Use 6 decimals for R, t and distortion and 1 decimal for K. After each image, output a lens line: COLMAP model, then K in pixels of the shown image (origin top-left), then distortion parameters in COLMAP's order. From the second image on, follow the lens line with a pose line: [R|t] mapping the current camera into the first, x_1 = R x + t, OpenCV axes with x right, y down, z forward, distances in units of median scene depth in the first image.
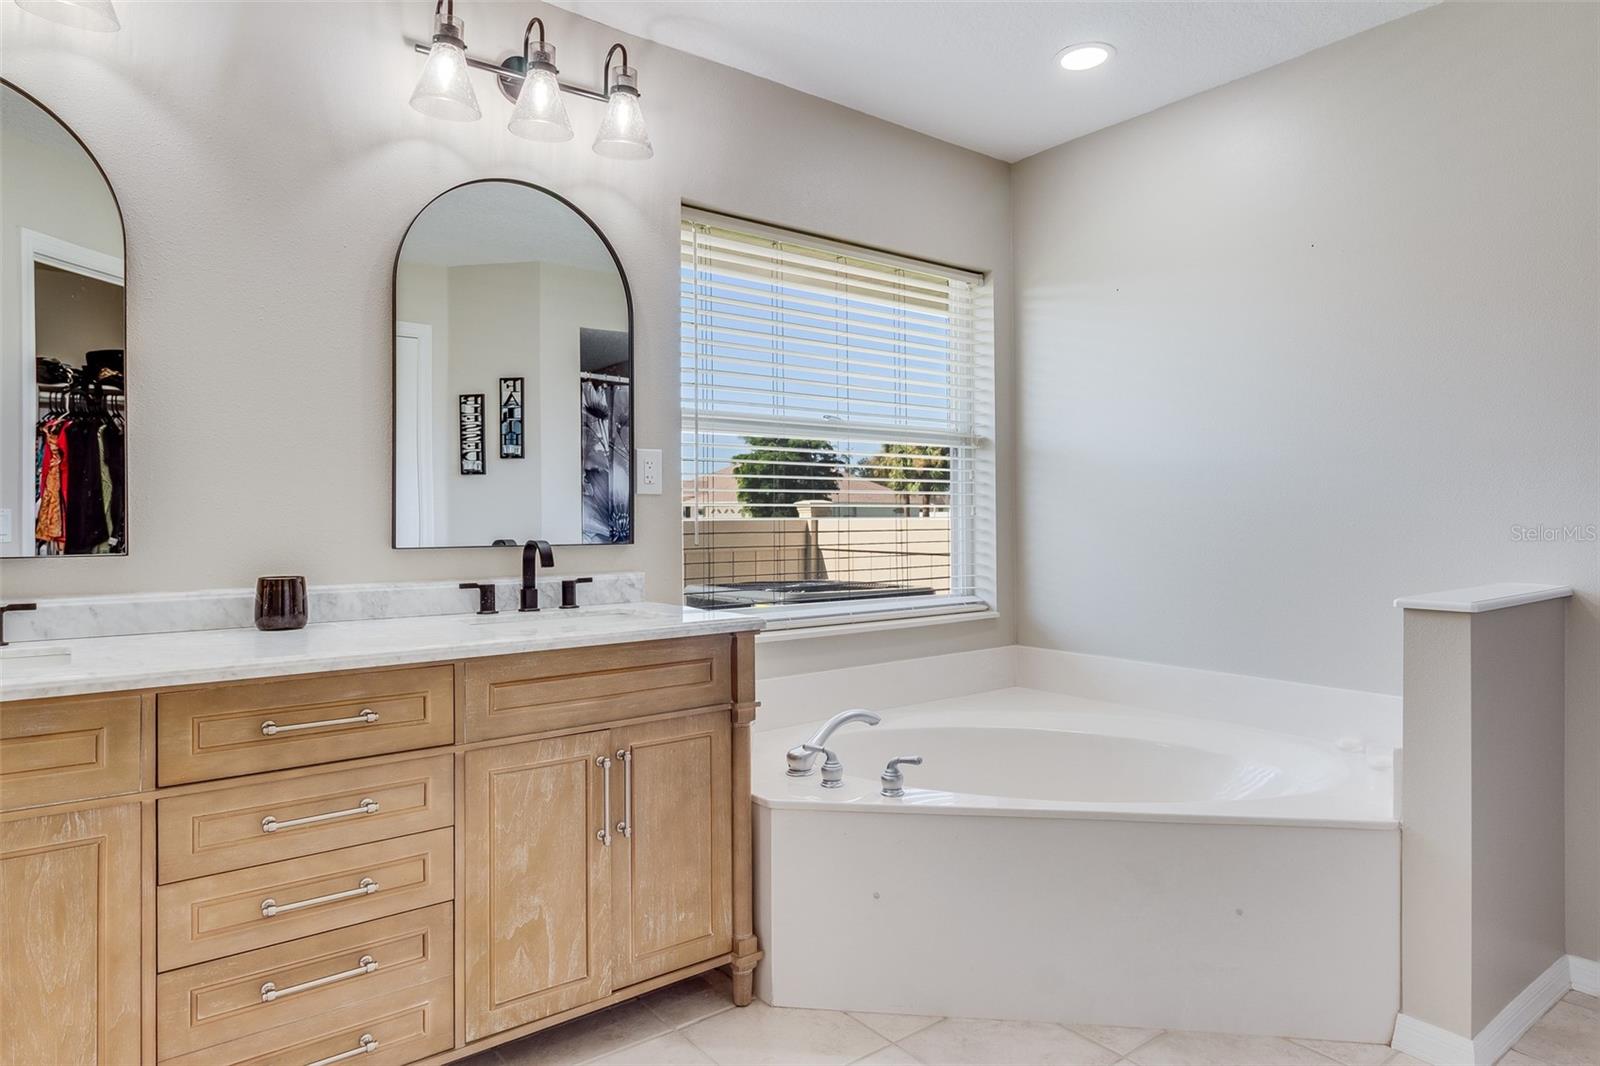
lens RADIAL K [[923.8, 0, 789.0], [0, 923.8, 528.2], [0, 0, 1]] dist [-0.002591, 0.000506]
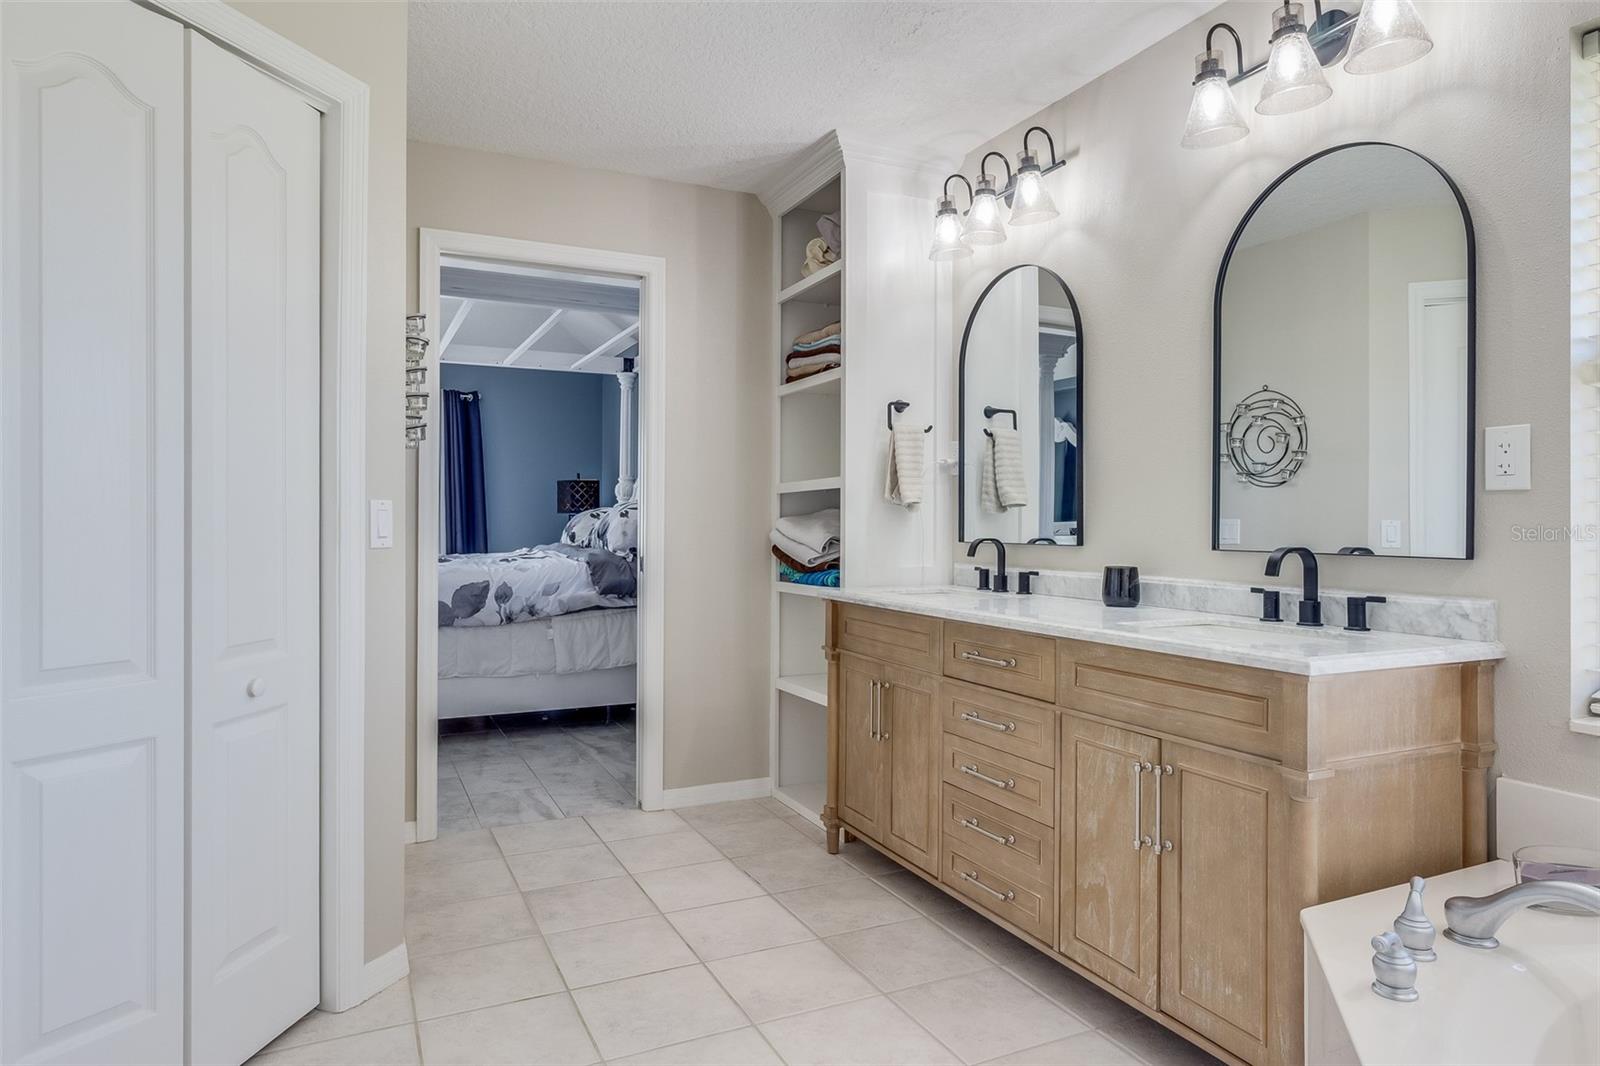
lens RADIAL K [[960.2, 0, 795.8], [0, 960.2, 521.7], [0, 0, 1]] dist [0.019109, 0.000169]
pose [[-0.199379, 0.005380, -0.979908, 0.812044], [-0.010806, 0.999912, 0.007688, -0.015137], [0.979863, 0.012122, -0.199304, 0.756273]]
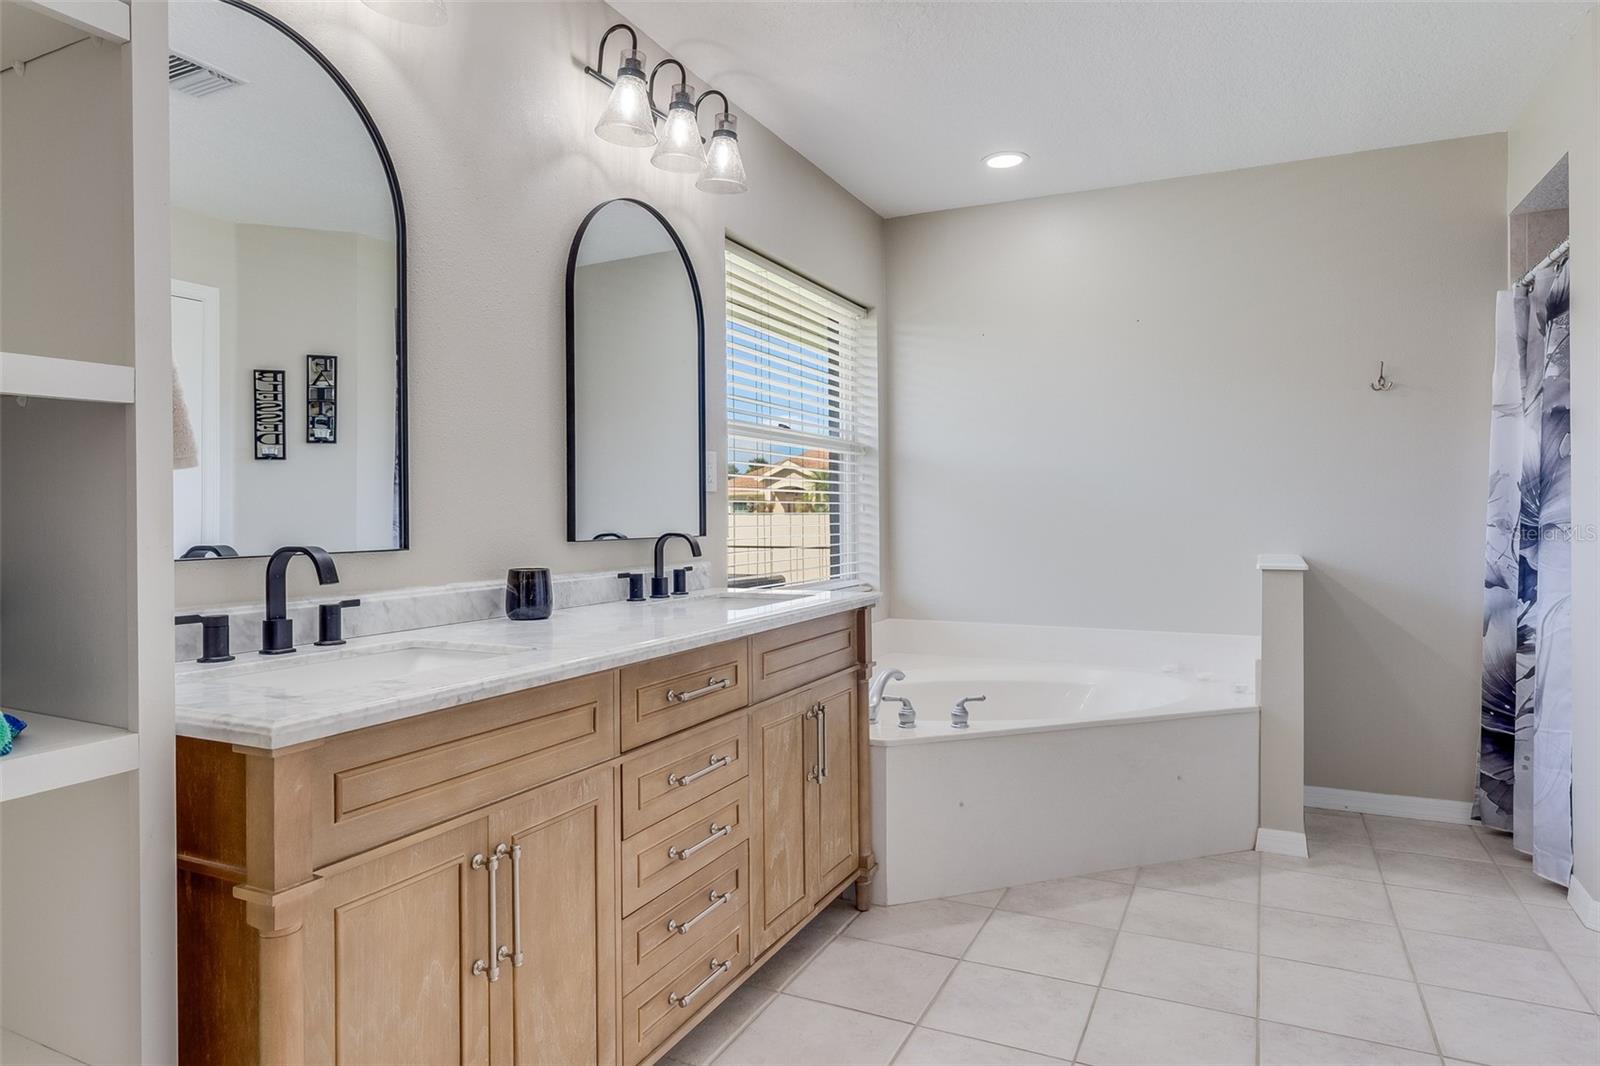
lens RADIAL K [[960.2, 0, 795.8], [0, 960.2, 521.7], [0, 0, 1]] dist [0.019109, 0.000169]
pose [[0.888231, -0.000905, 0.459395, -0.720676], [0.001491, 0.999998, -0.000914, 0.000857], [-0.459394, 0.001497, 0.888231, -0.096571]]
